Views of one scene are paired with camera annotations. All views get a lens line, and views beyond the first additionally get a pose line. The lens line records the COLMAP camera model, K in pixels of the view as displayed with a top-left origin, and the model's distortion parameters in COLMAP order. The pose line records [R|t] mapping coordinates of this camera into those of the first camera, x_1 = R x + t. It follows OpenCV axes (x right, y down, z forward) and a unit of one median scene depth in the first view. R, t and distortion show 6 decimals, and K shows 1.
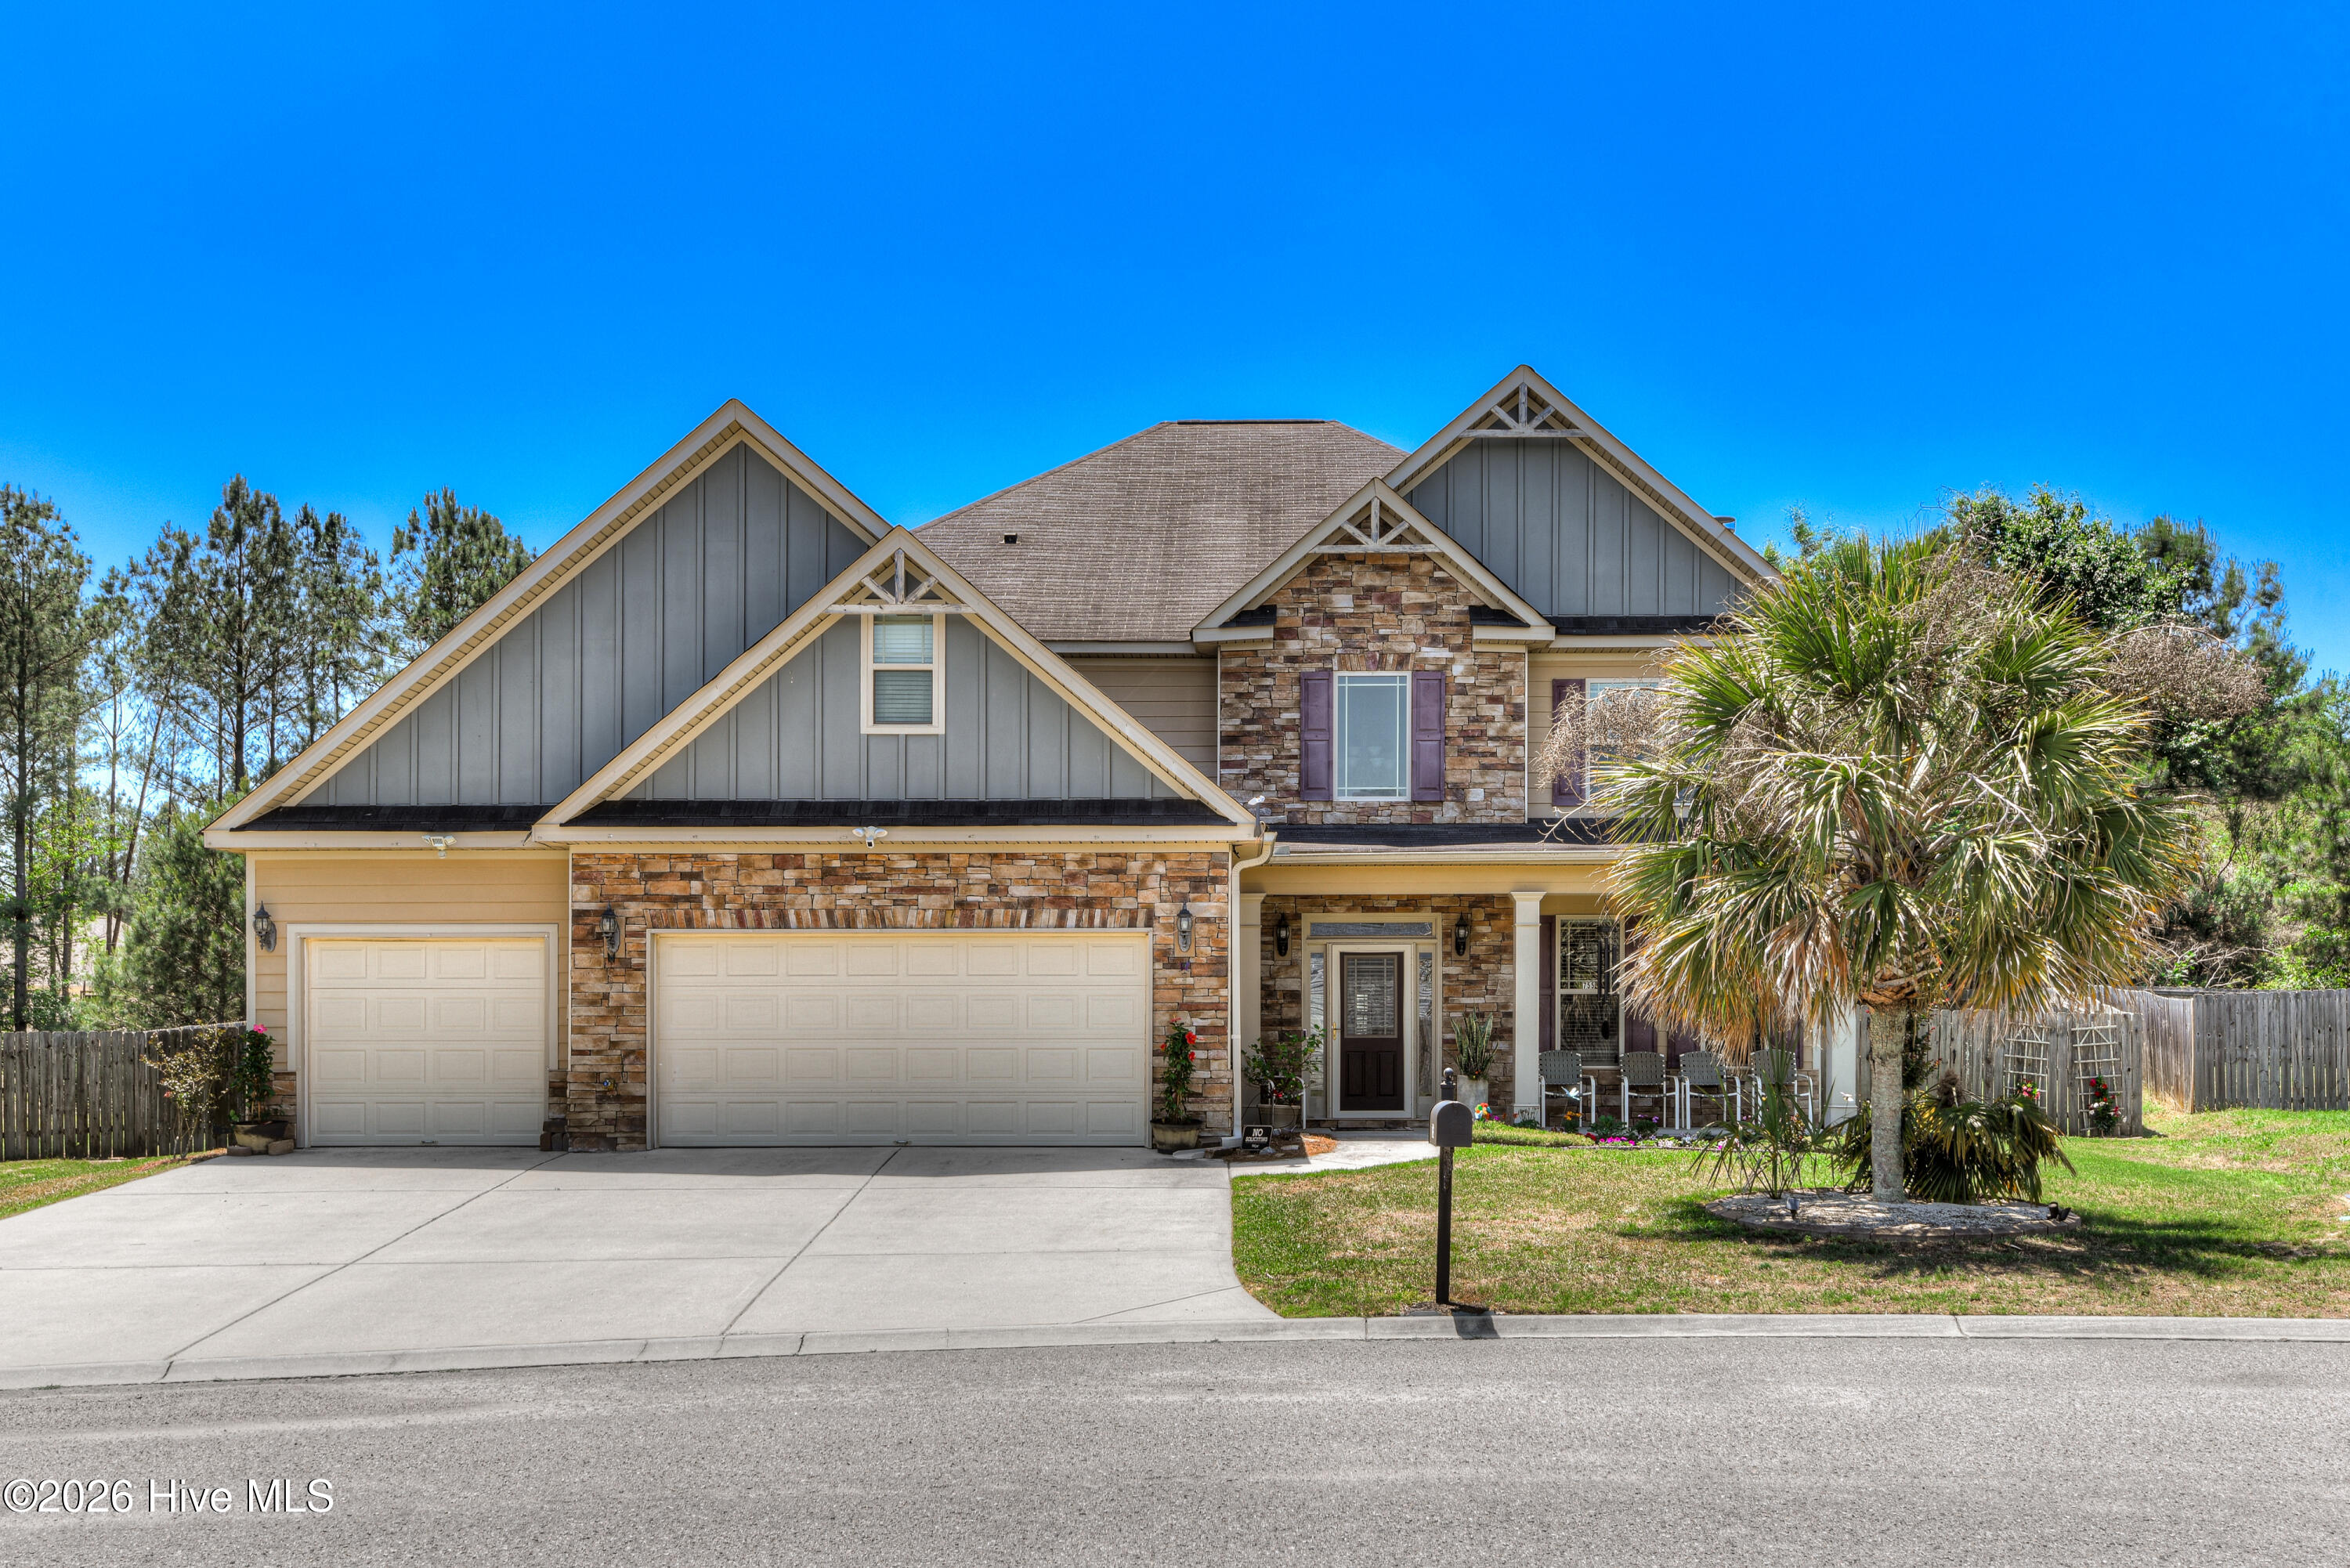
lens RADIAL K [[2441.3, 0, 1179.6], [0, 2441.3, 1127.9], [0, 0, 1]] dist [0.008732, 0.008266]
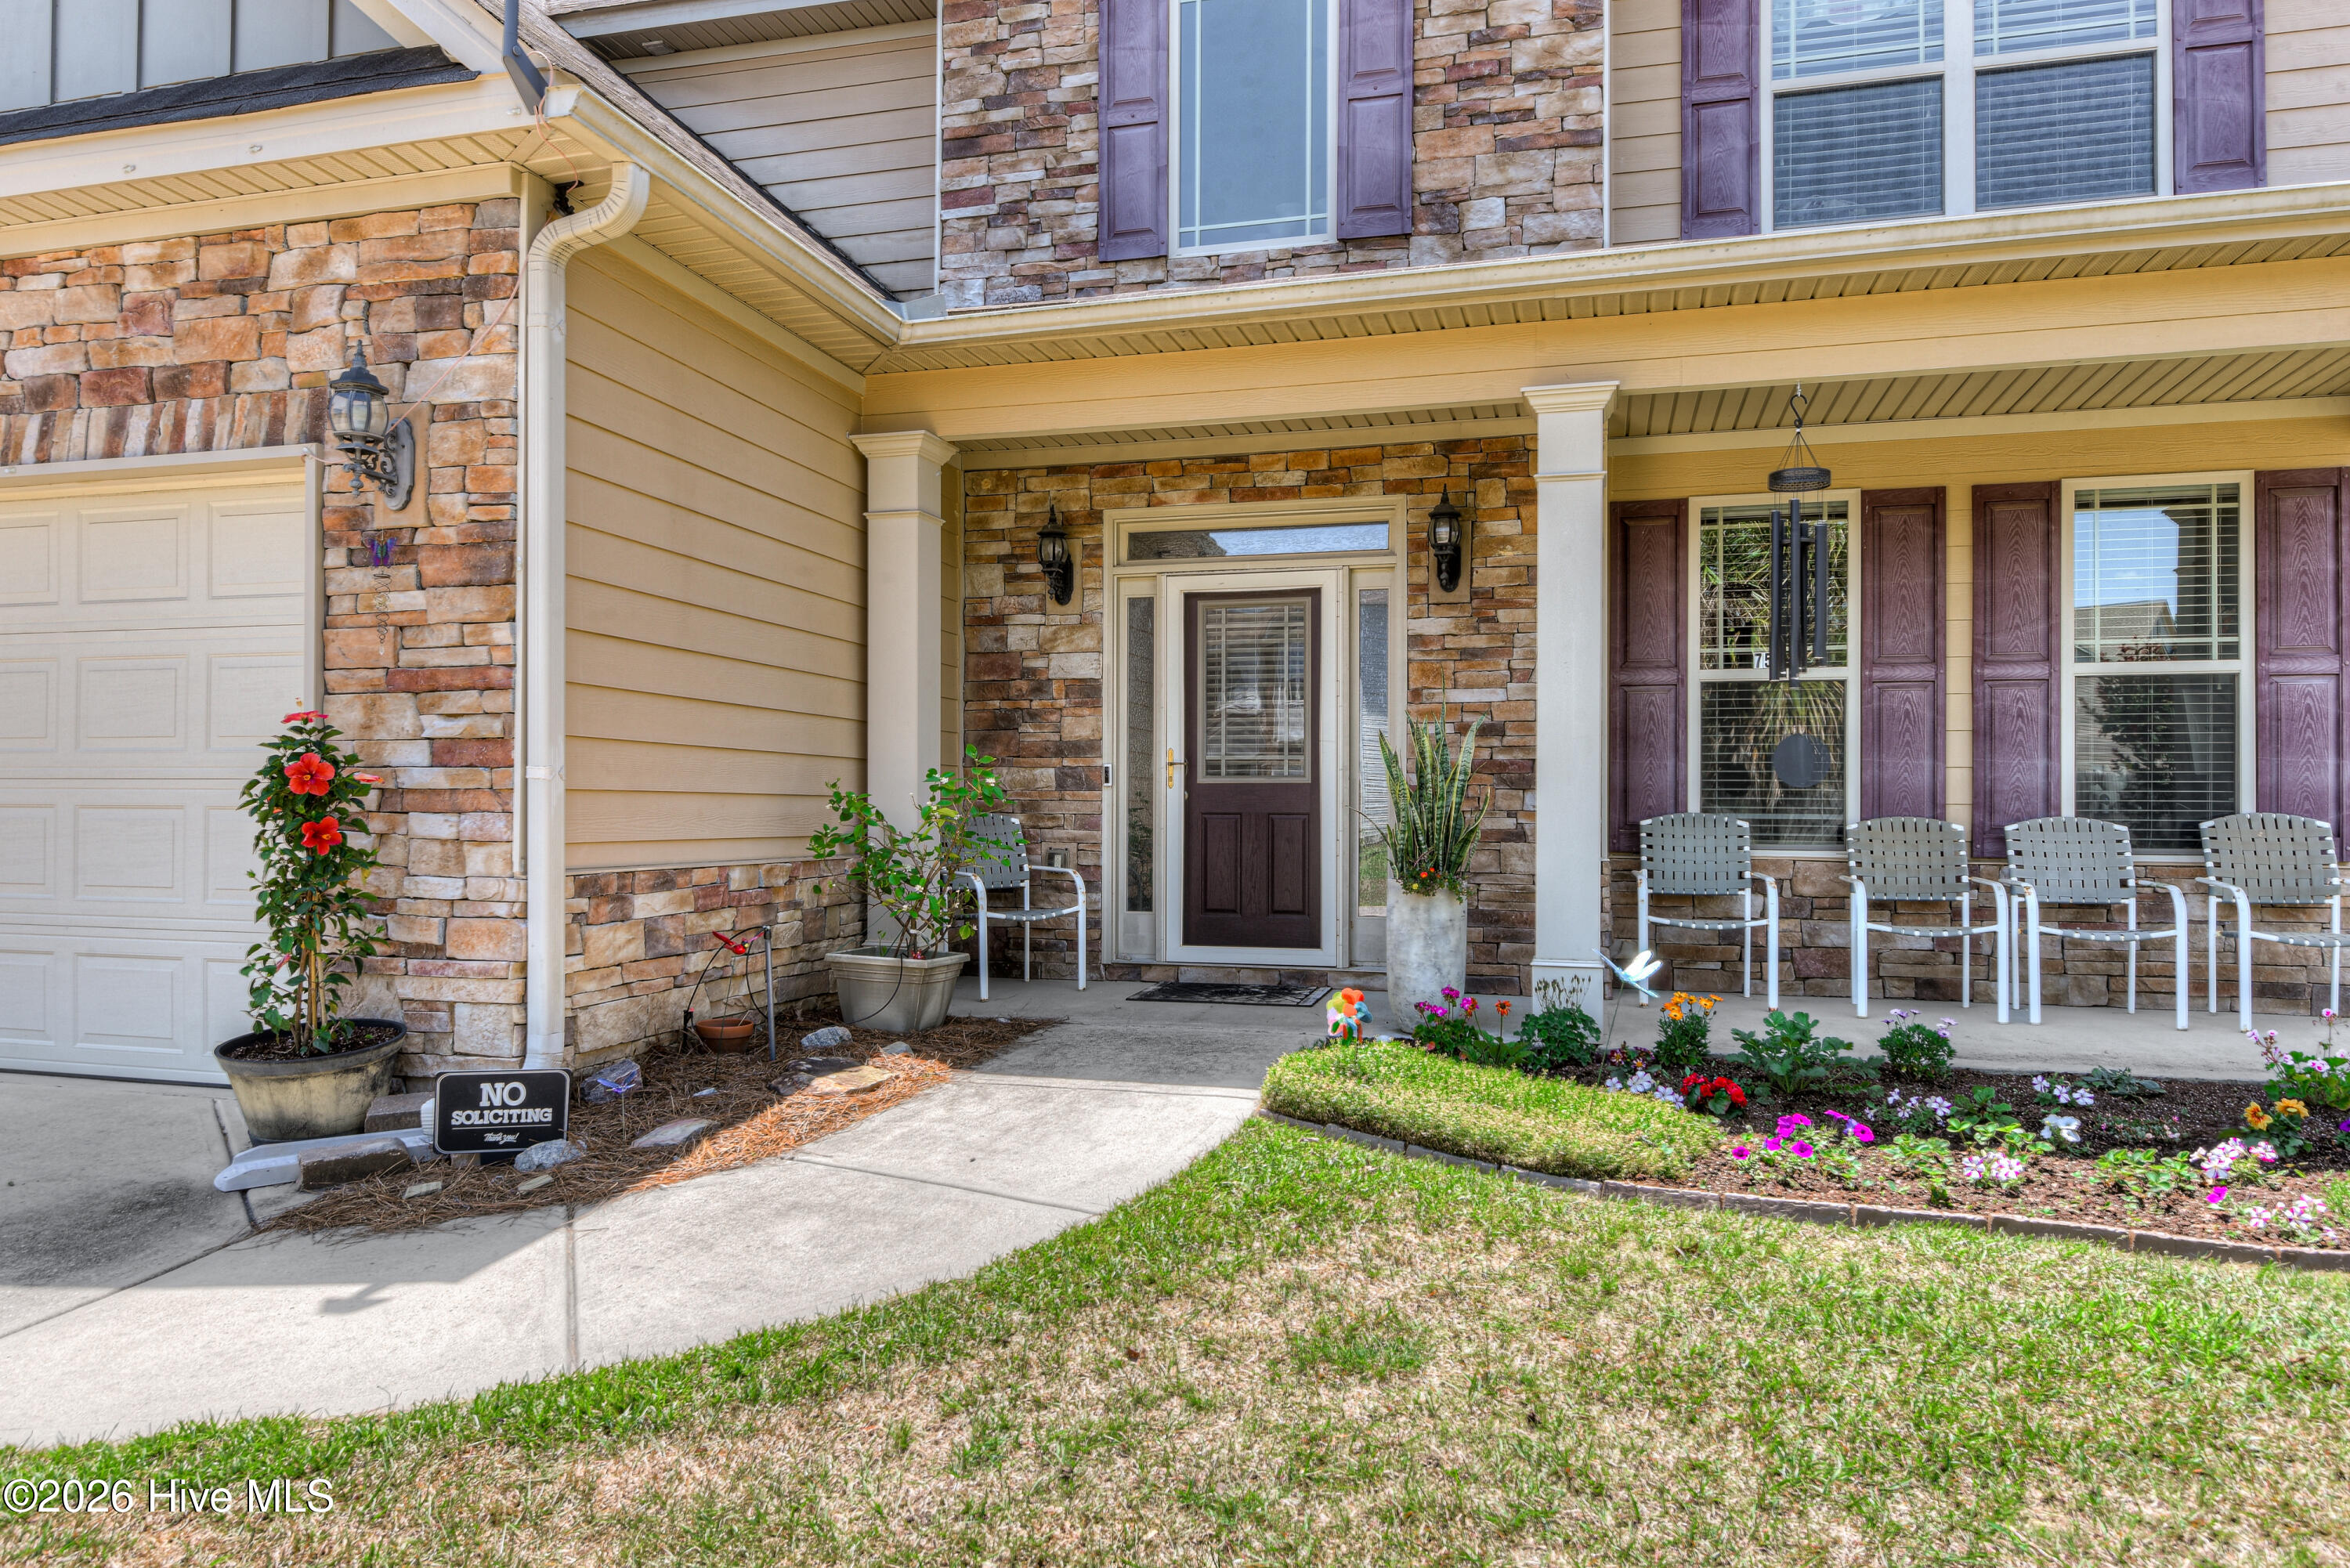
lens RADIAL K [[1508.0, 0, 1251.5], [0, 1508.0, 796.4], [0, 0, 1]] dist [0.033194, -0.037905]
pose [[0.974971, 0.003244, -0.222308, 0.155092], [-0.010815, 0.999402, -0.032845, -0.028205], [0.222068, 0.034427, 0.974423, 0.812756]]
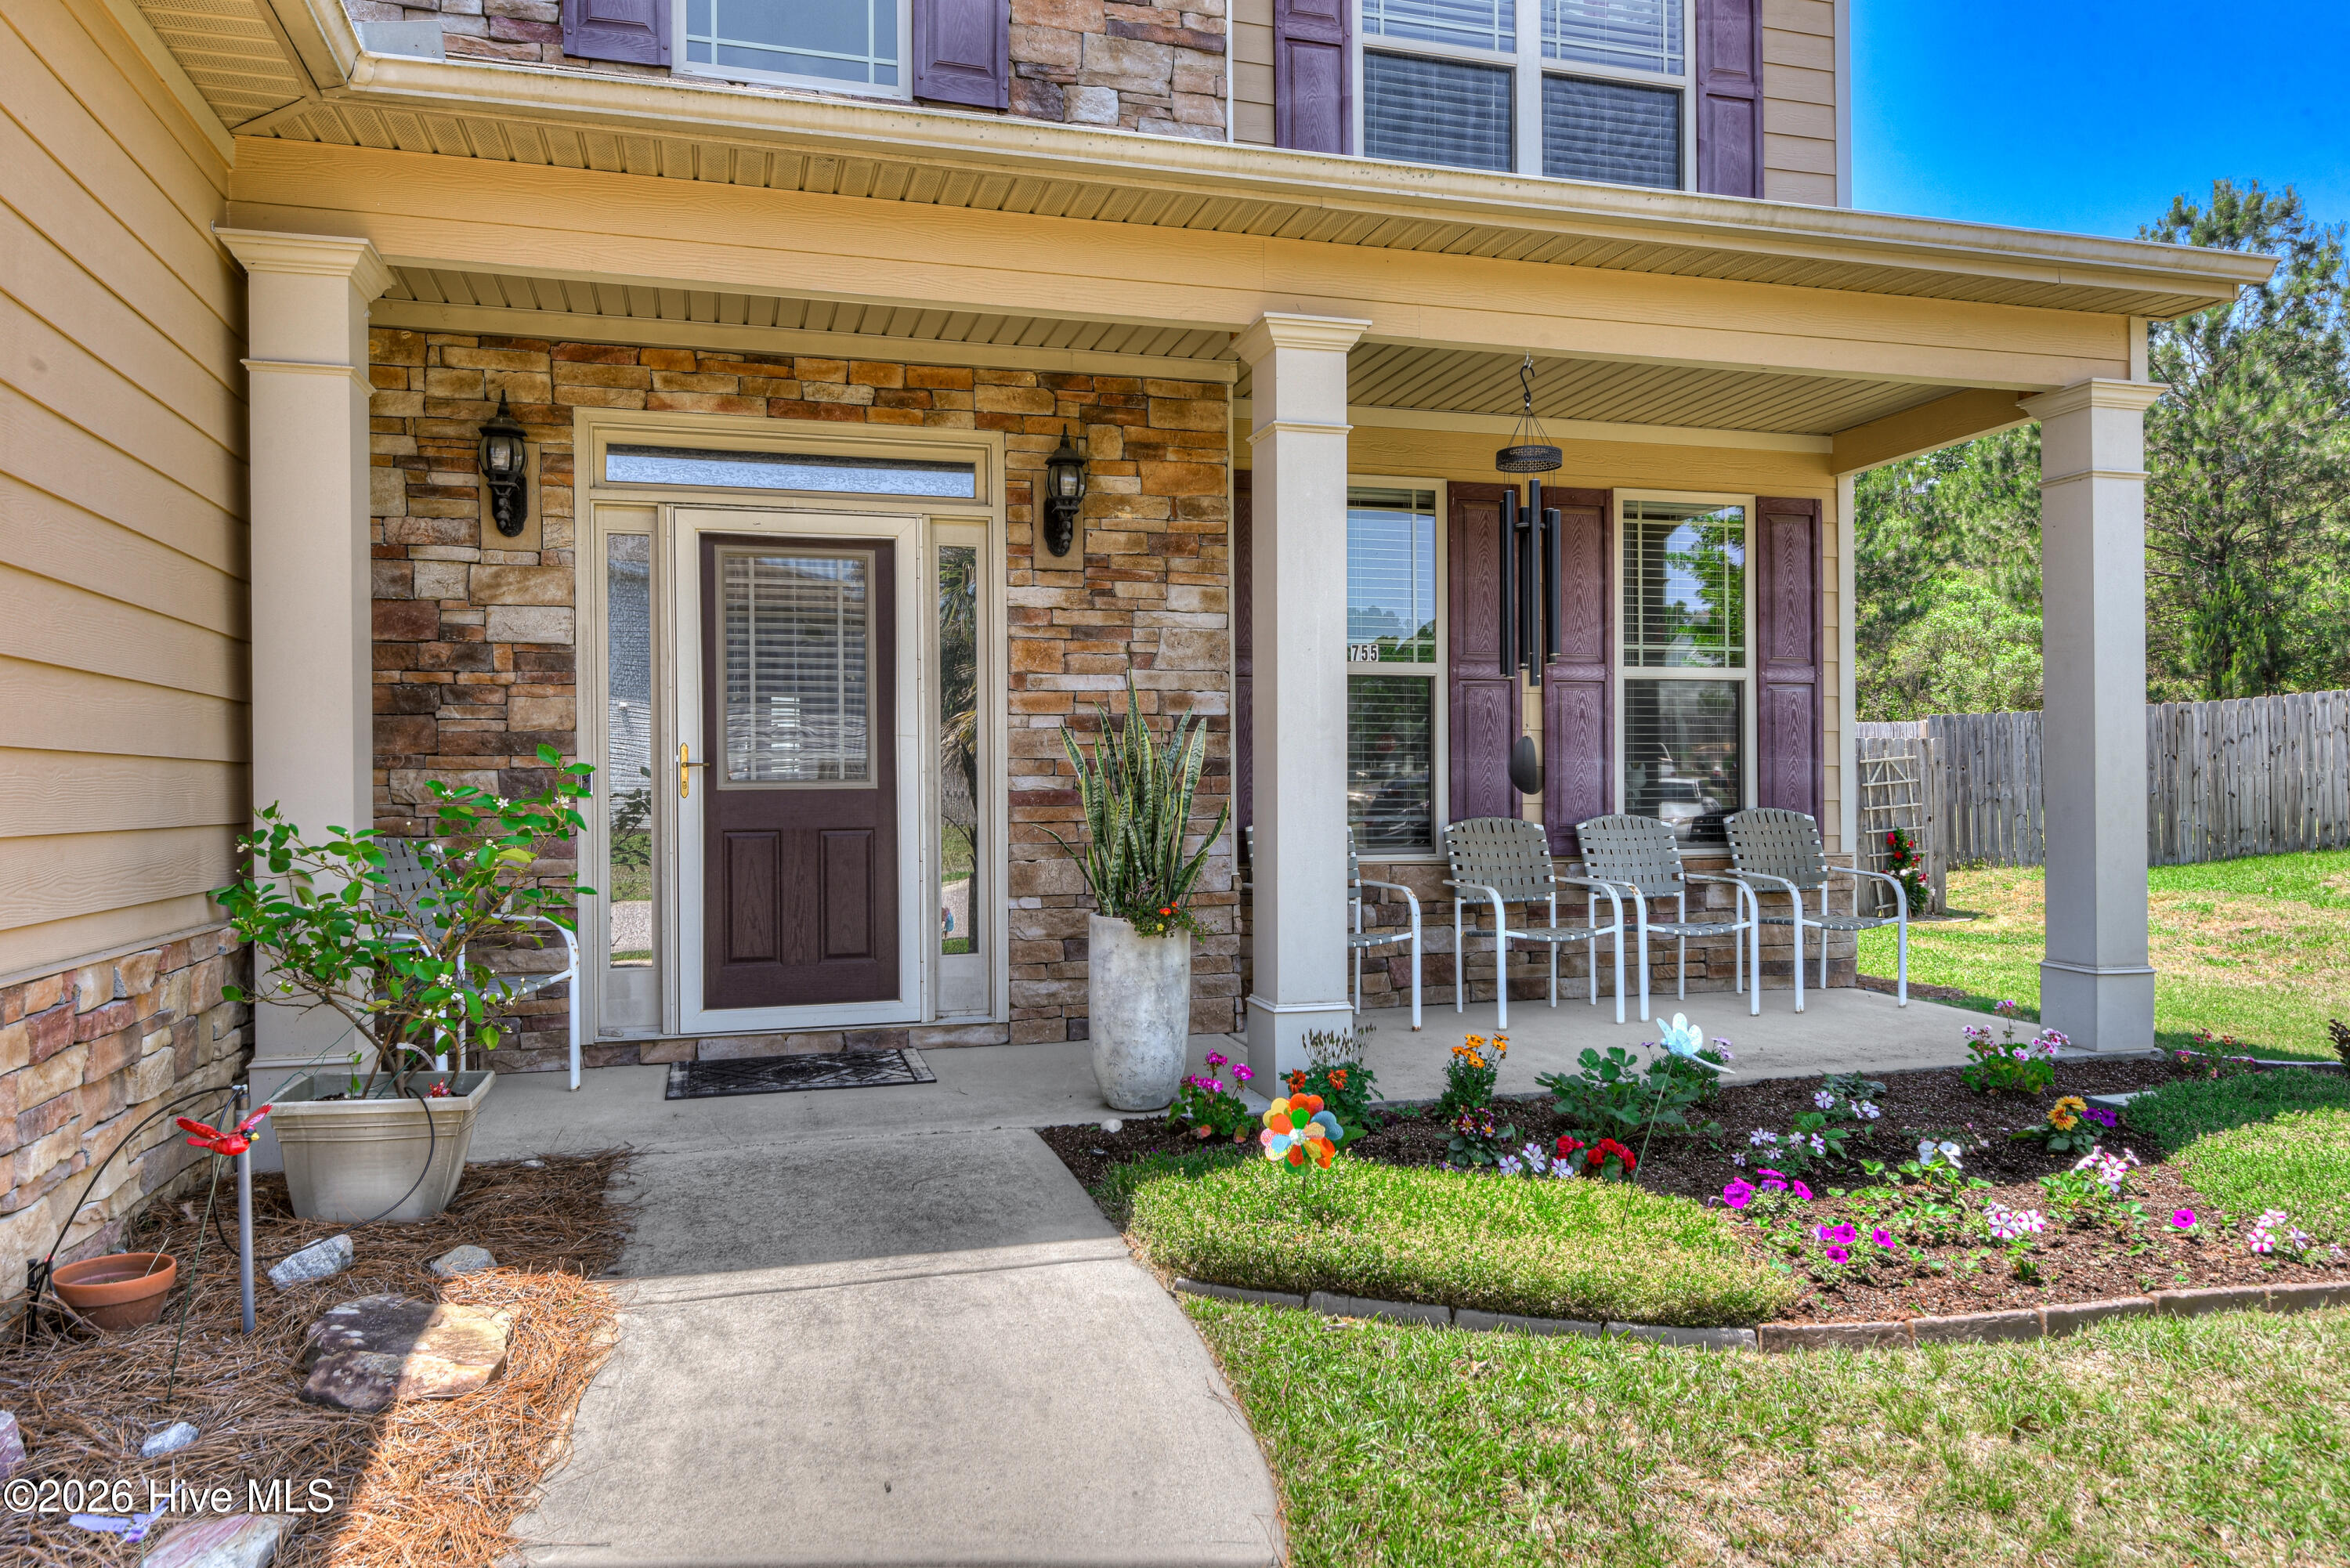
lens RADIAL K [[1455.4, 0, 1175.0], [0, 1455.4, 784.0], [0, 0, 1]] dist [0.032051, -0.036974]
pose [[0.951285, -0.006719, 0.308240, 0.072806], [0.014806, 0.999605, -0.023905, -0.035580], [-0.307957, 0.027304, 0.951008, 0.878599]]
